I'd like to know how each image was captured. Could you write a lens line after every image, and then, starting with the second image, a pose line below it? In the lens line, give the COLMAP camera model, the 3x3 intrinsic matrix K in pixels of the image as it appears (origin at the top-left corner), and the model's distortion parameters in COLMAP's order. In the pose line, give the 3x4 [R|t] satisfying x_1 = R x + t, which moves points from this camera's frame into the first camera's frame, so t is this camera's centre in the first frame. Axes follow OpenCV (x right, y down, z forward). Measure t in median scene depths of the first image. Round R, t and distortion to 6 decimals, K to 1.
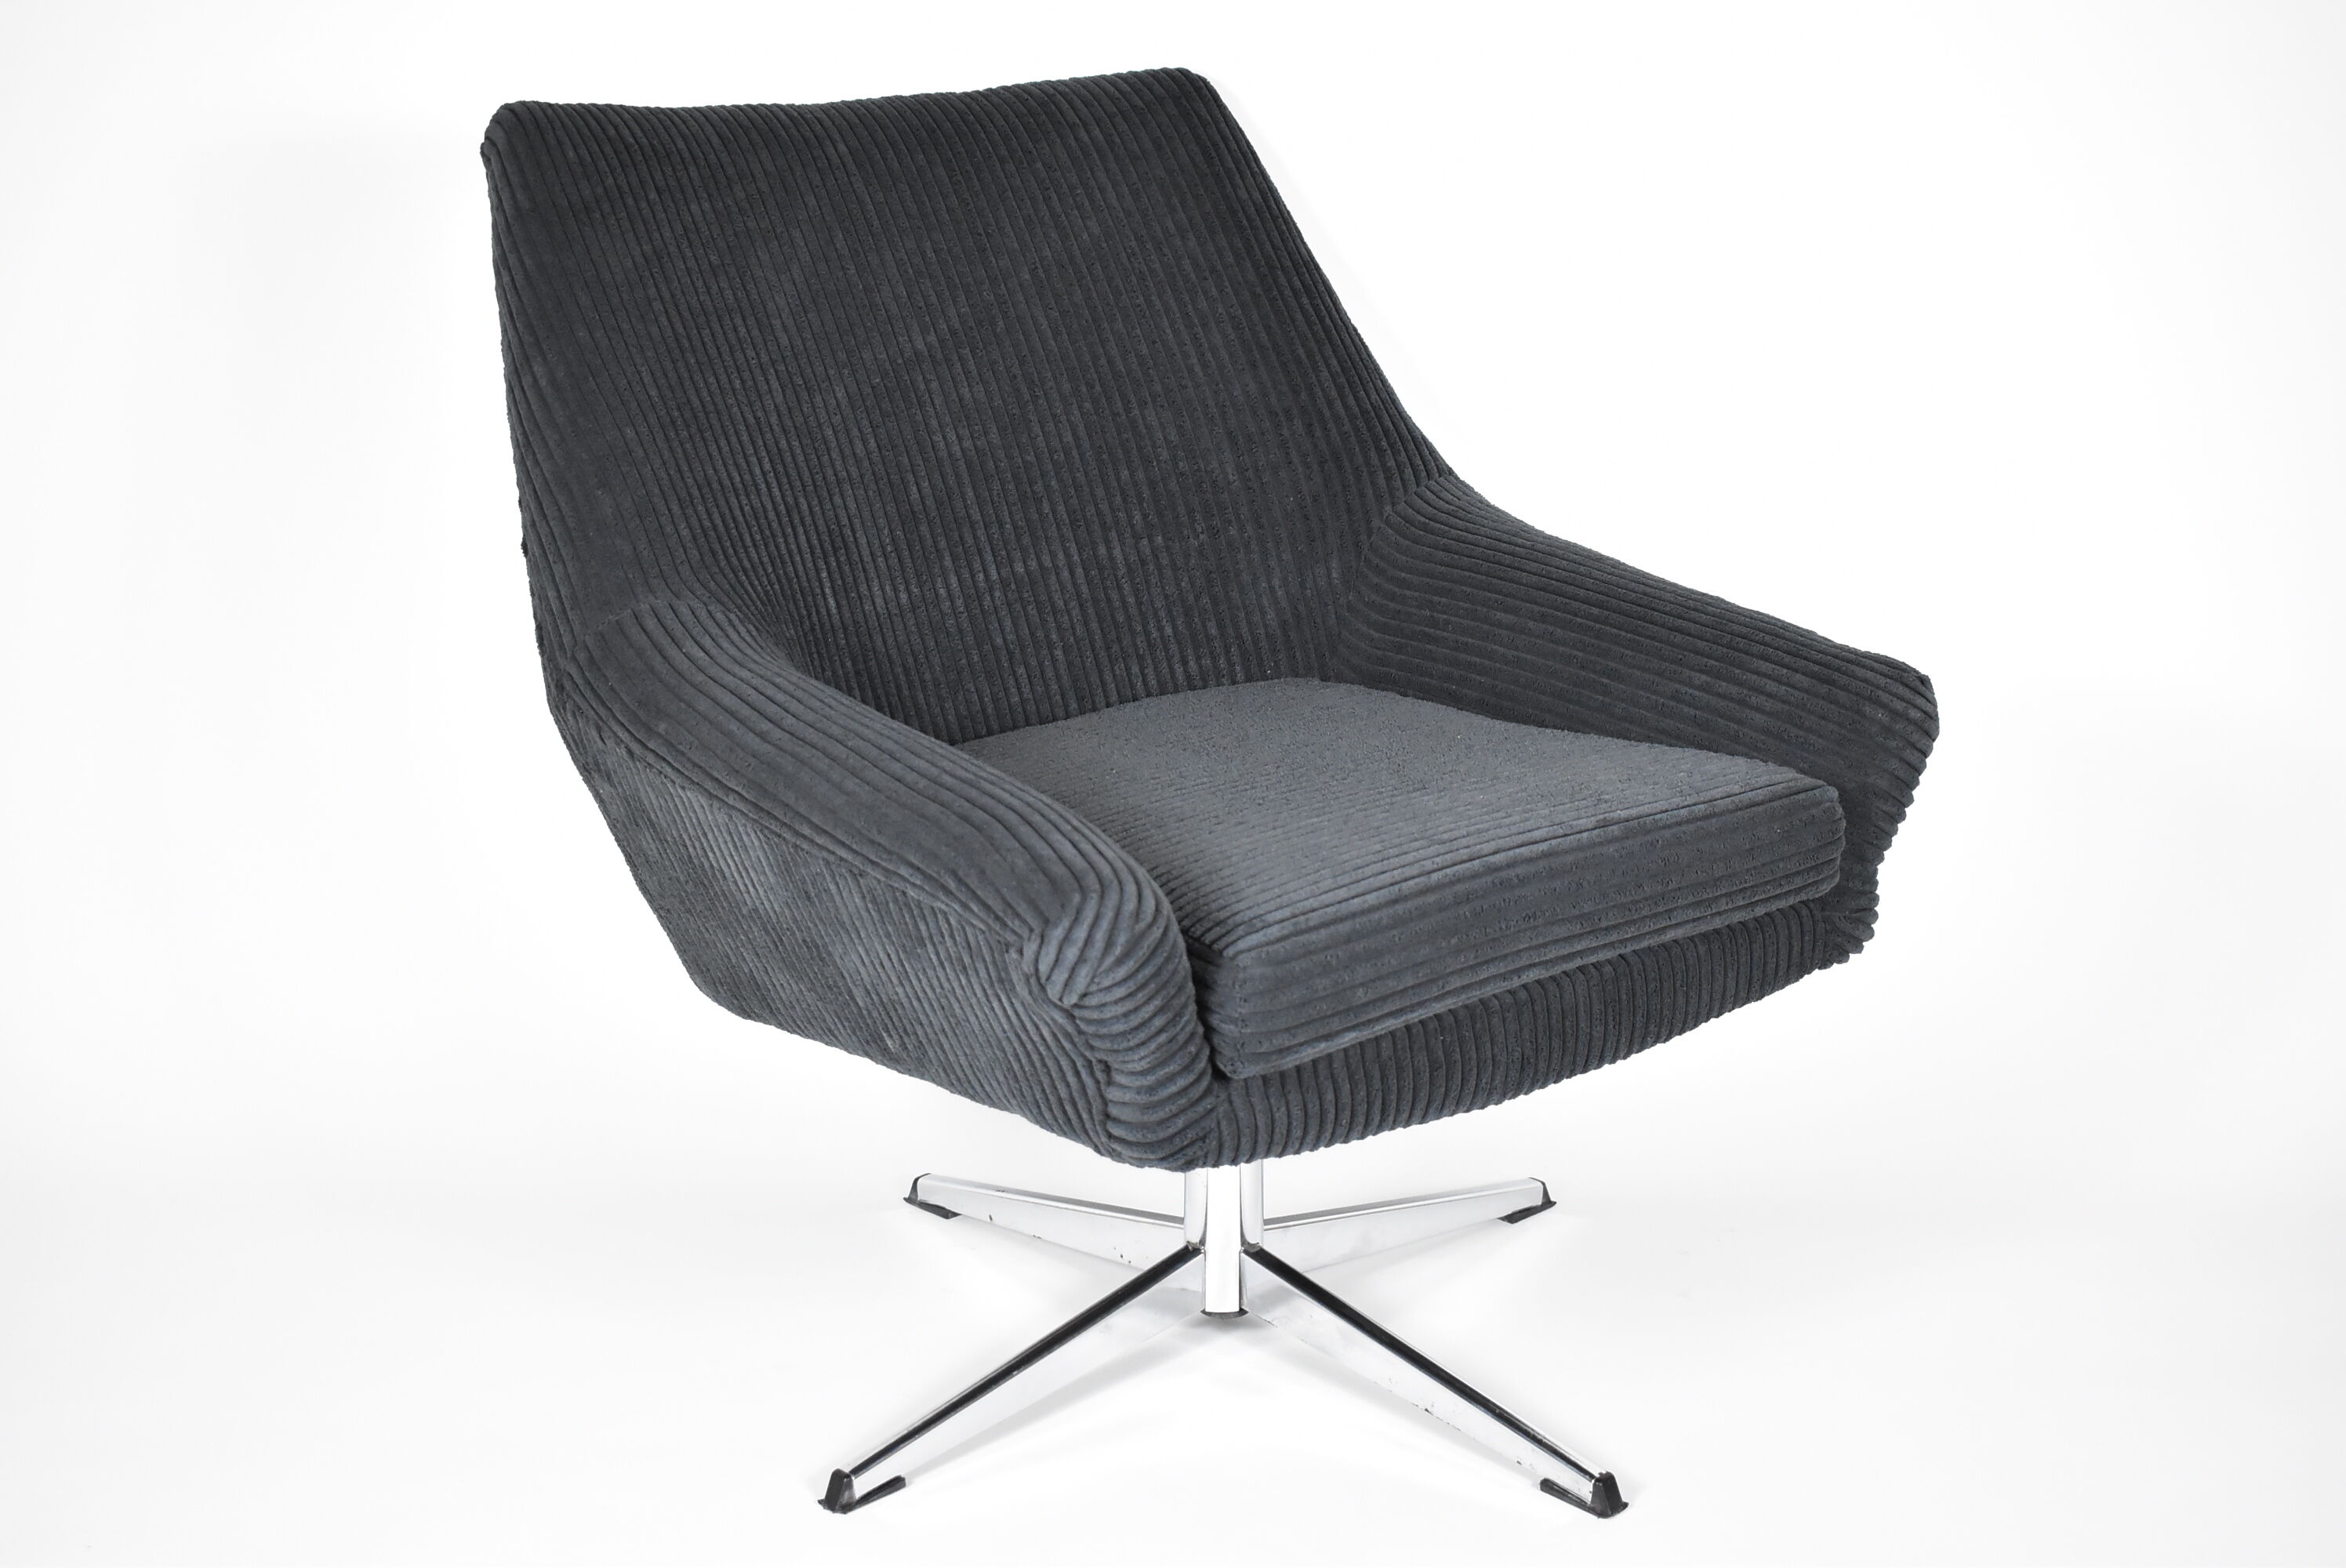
lens RADIAL K [[3094.3, 0, 1182.0], [0, 3094.3, 787.8], [0, 0, 1]] dist [-0.016285, 0.000000]
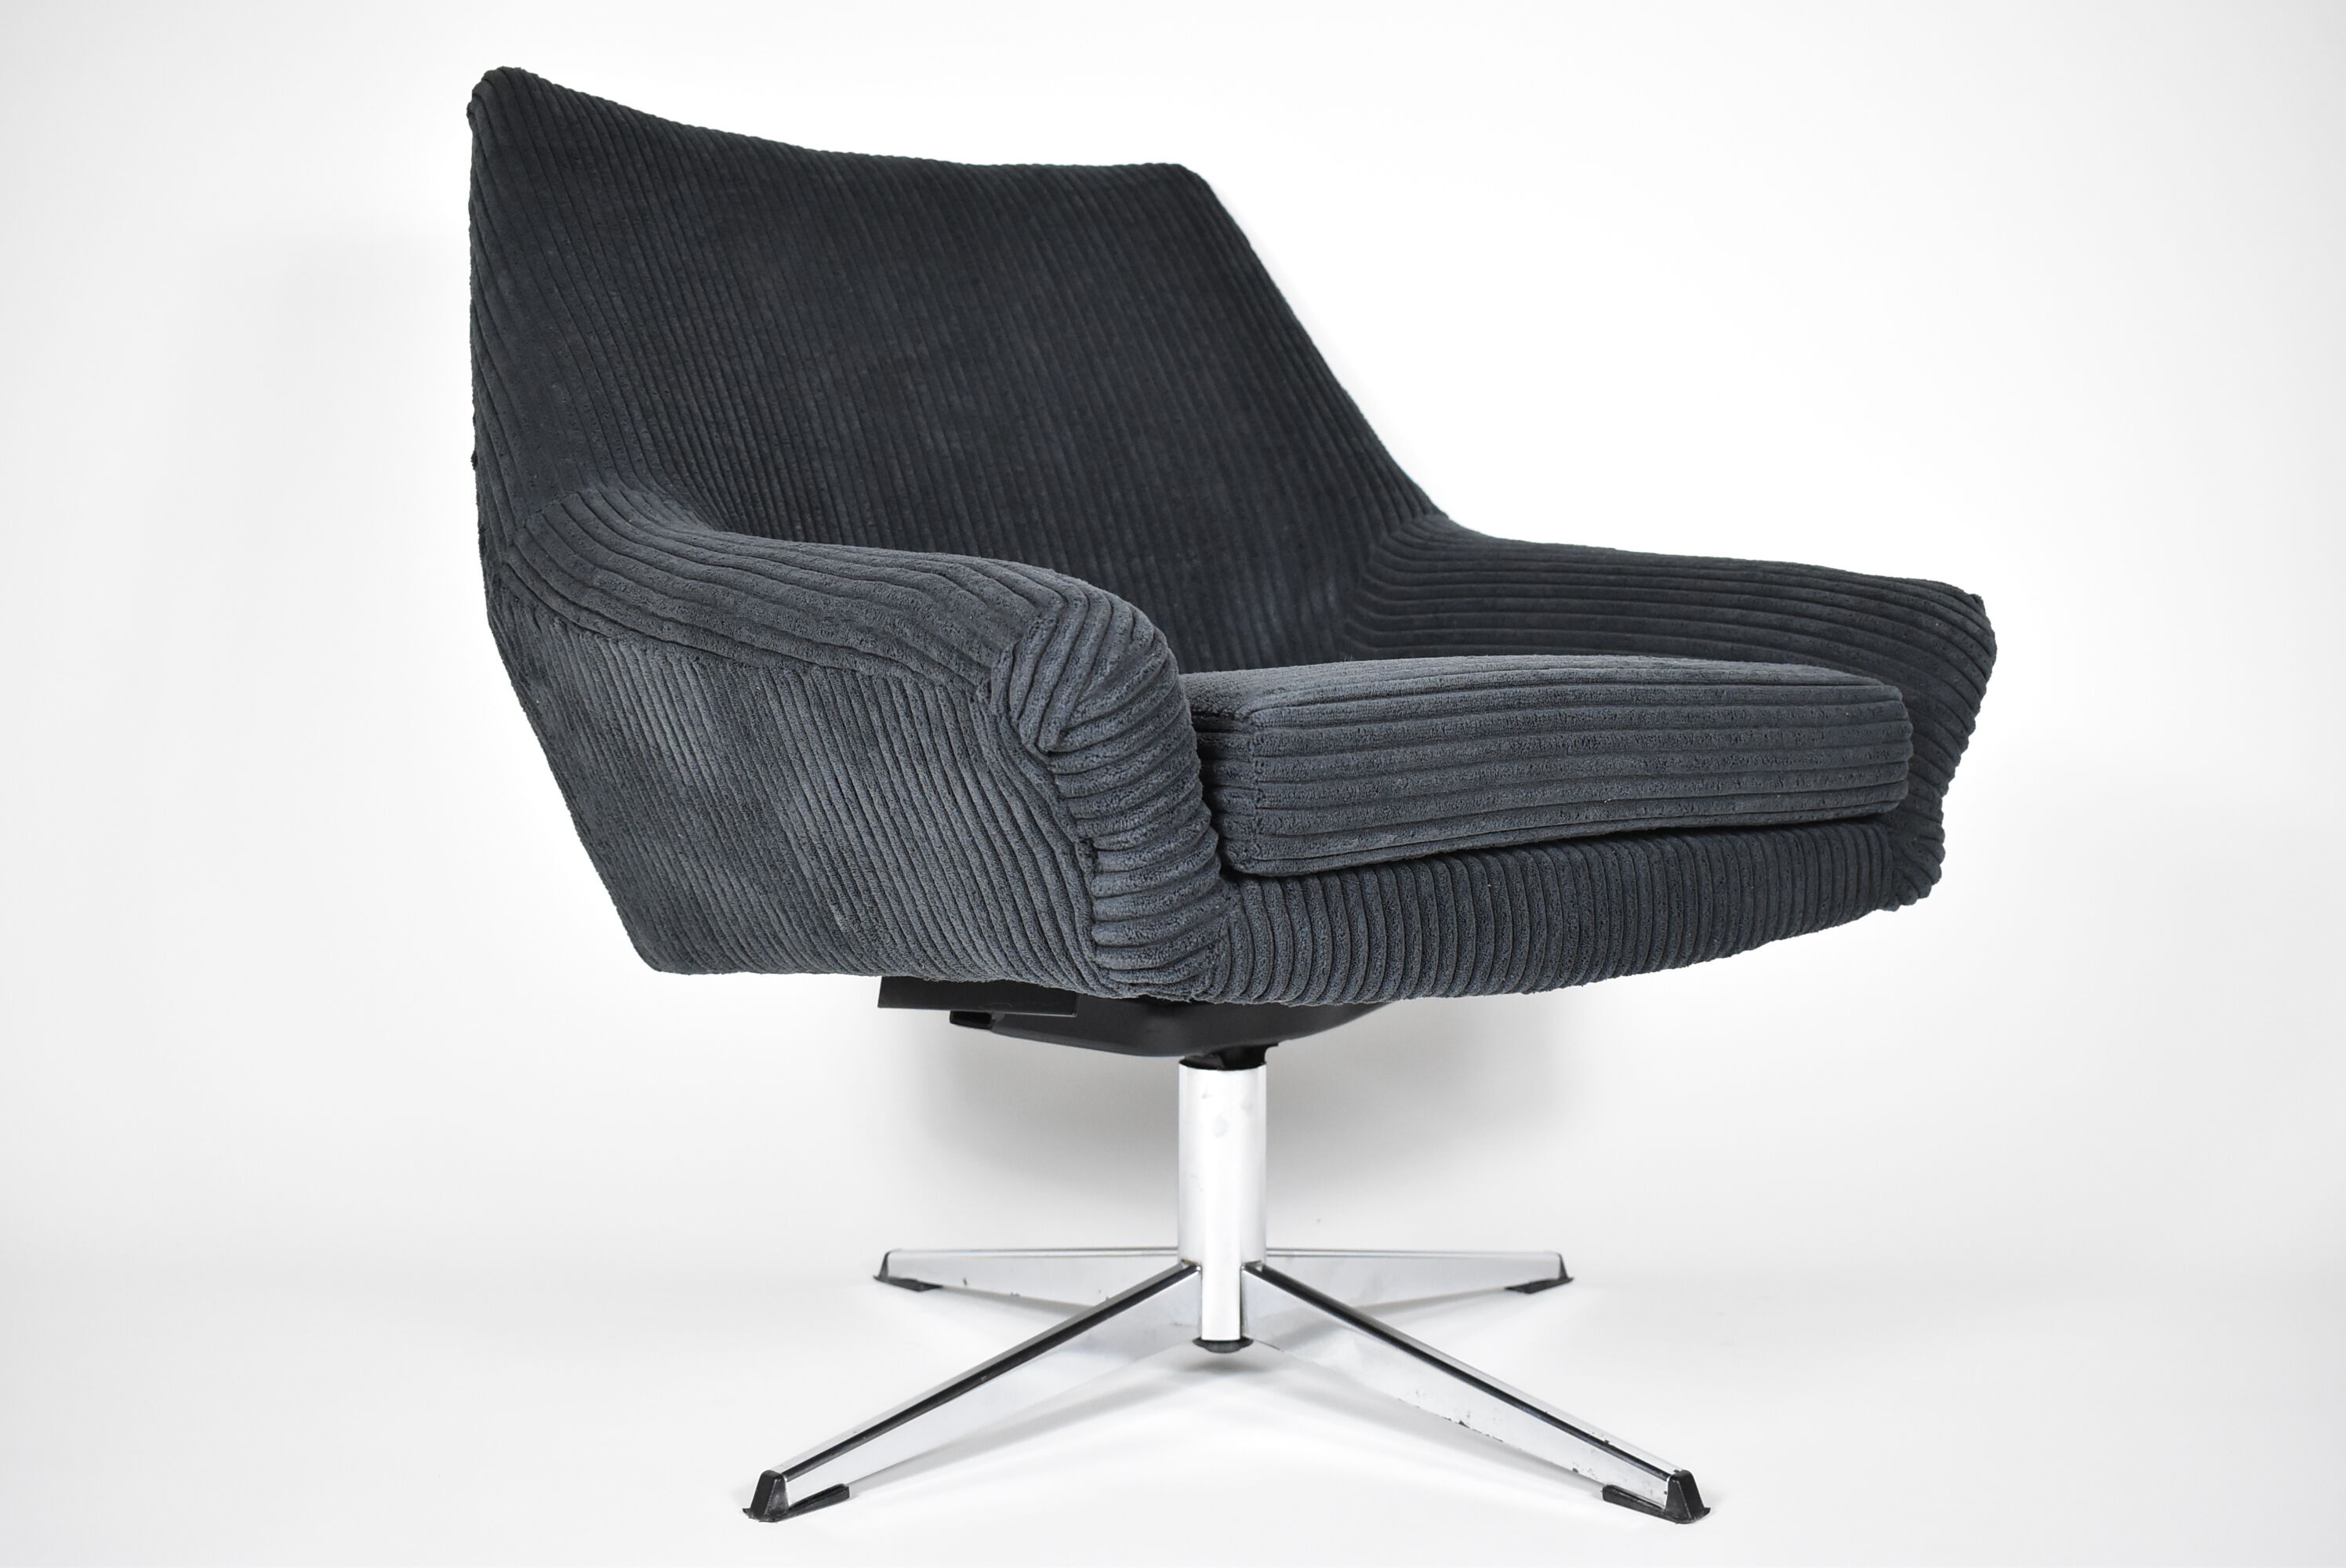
lens RADIAL K [[2375.3, 0, 1182.1], [0, 2375.3, 793.3], [0, 0, 1]] dist [-0.051293, 0.000000]
pose [[0.999936, 0.003083, 0.010880, -0.006338], [-0.000562, 0.974481, -0.224469, 0.180250], [-0.011294, 0.224448, 0.974421, 0.323637]]
